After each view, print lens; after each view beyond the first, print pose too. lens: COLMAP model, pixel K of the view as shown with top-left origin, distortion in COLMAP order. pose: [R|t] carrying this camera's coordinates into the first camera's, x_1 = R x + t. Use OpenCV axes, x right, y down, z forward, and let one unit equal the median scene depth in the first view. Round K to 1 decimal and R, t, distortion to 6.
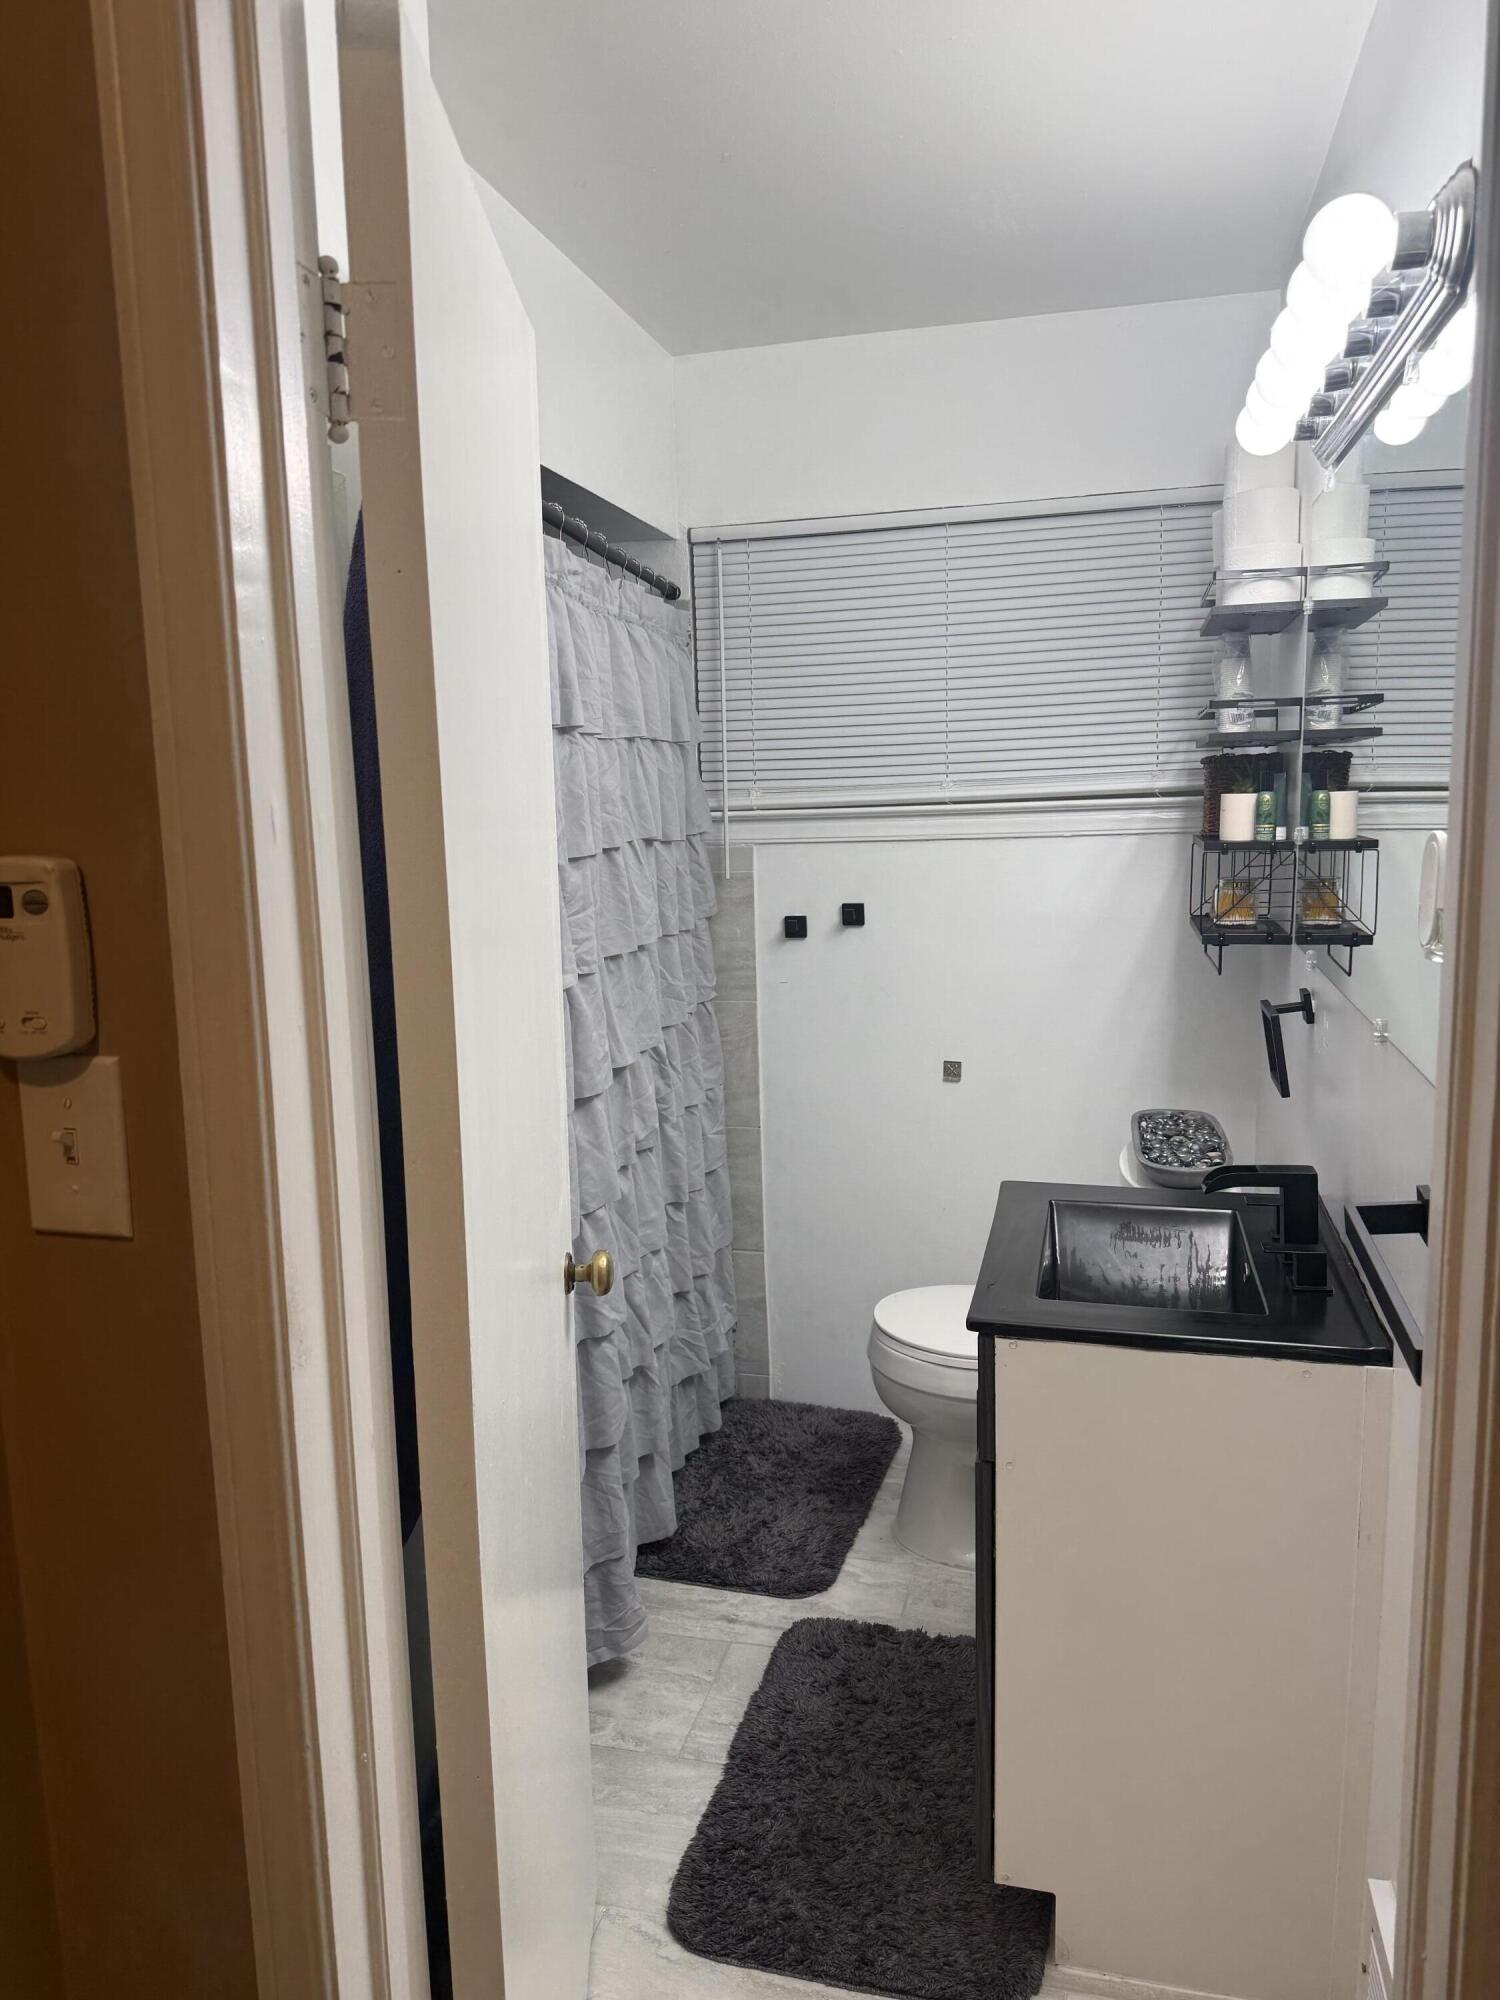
lens RADIAL K [[1431.6, 0, 758.0], [0, 1431.6, 1001.3], [0, 0, 1]] dist [0.092138, -0.015254]
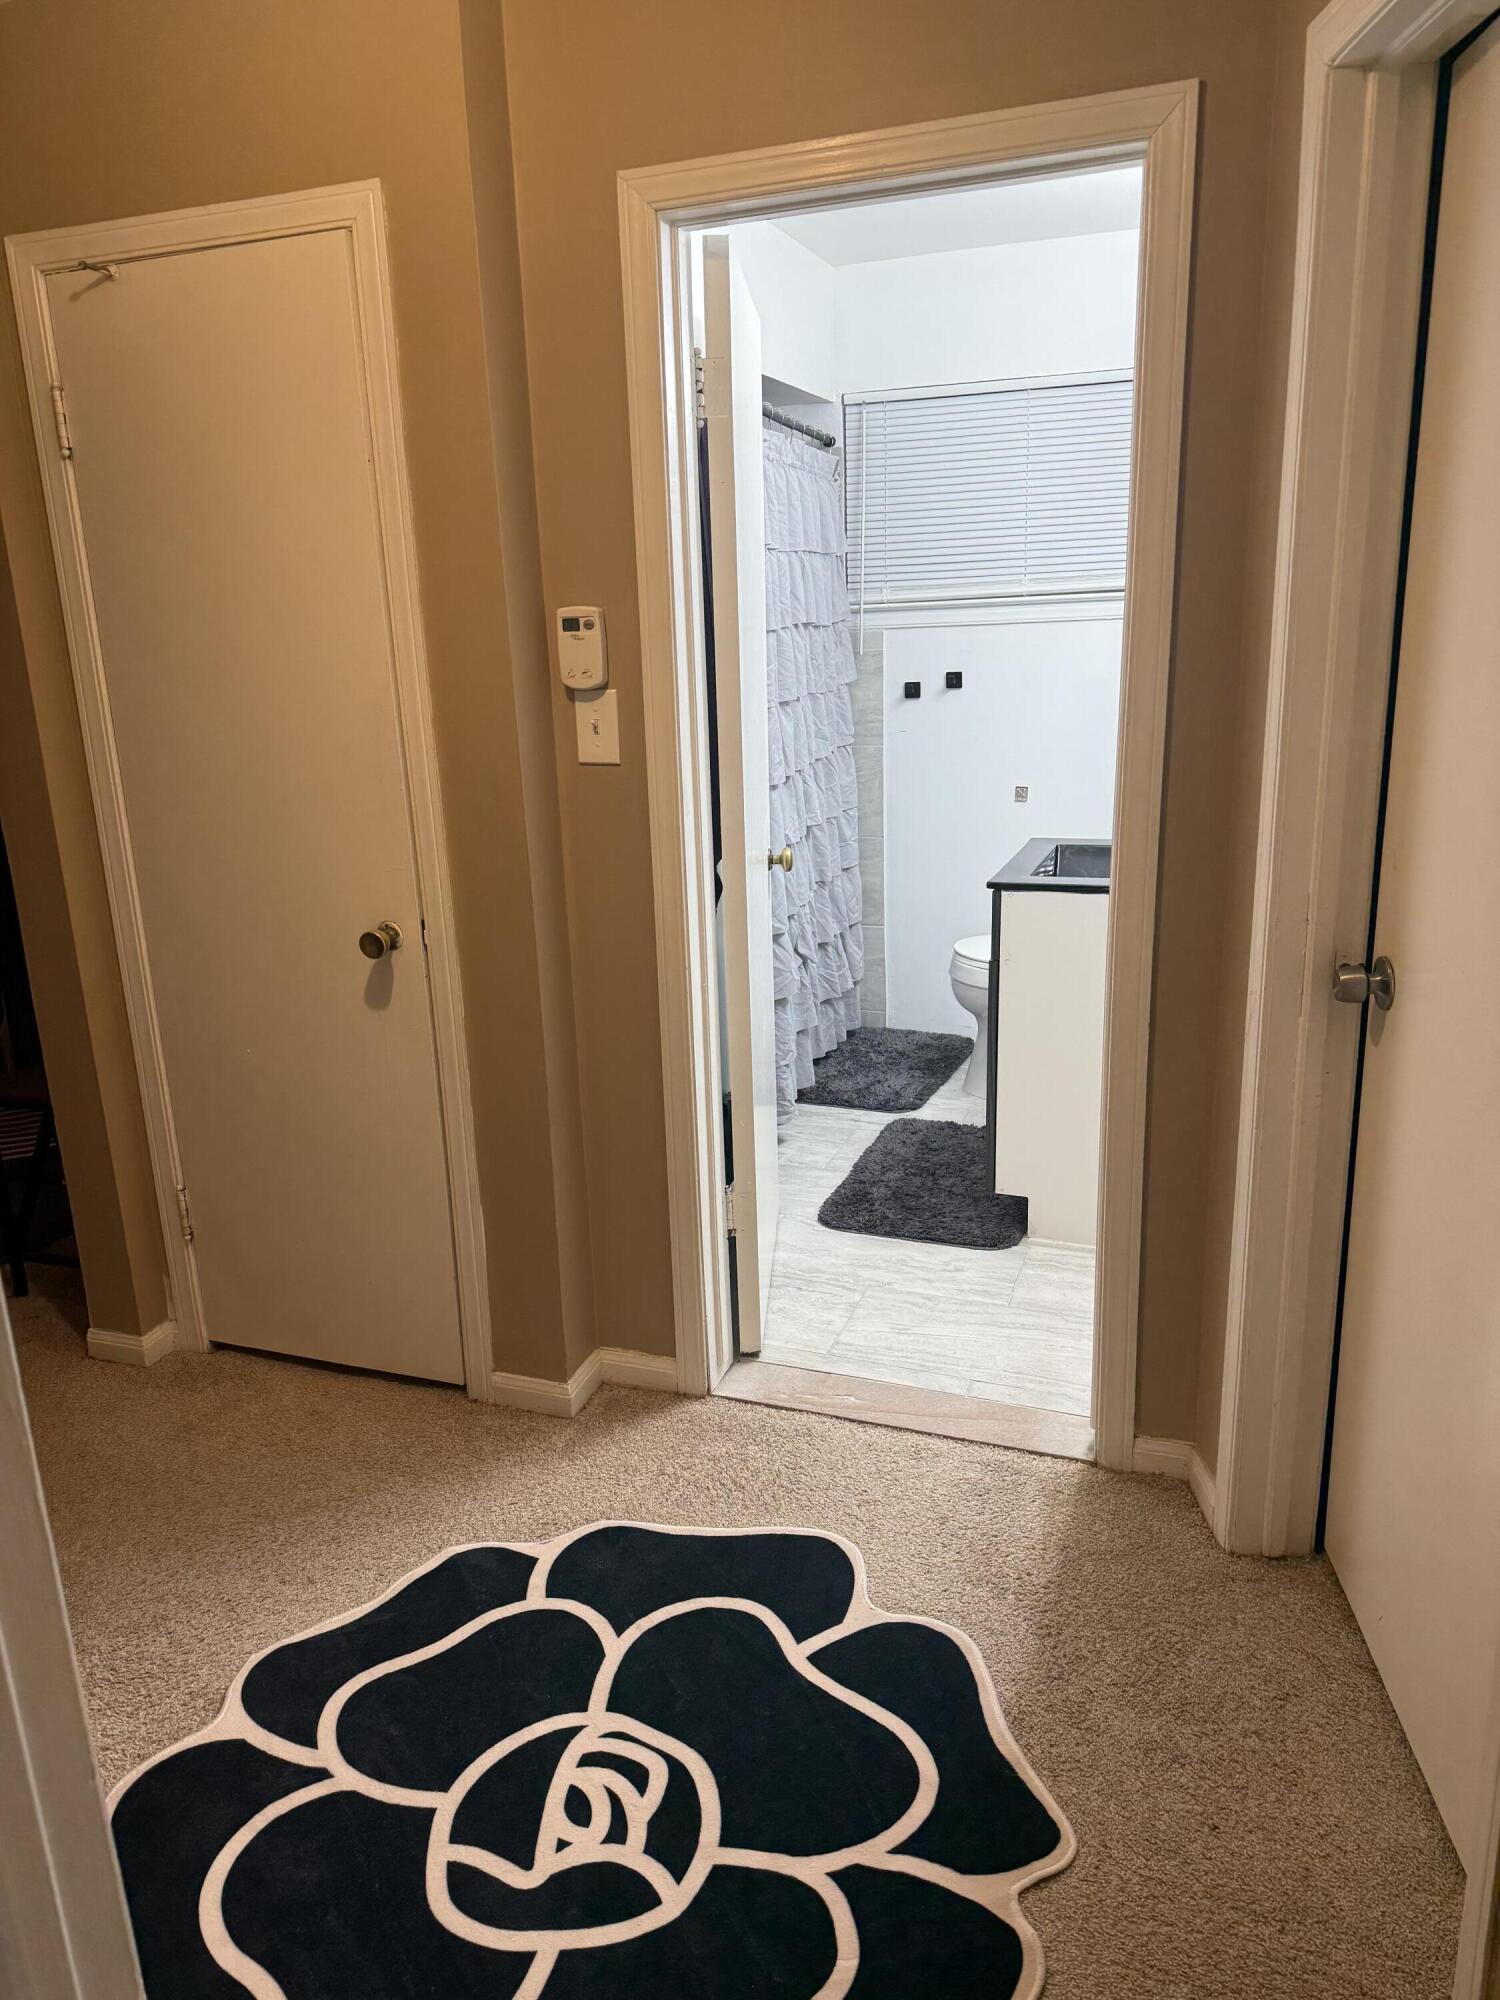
lens RADIAL K [[1431.6, 0, 758.3], [0, 1431.6, 990.9], [0, 0, 1]] dist [0.092138, -0.015254]
pose [[0.995310, 0.022785, -0.094017, 0.017503], [-0.011515, 0.992863, 0.118707, 0.084945], [0.096051, -0.117068, 0.988468, -0.494083]]
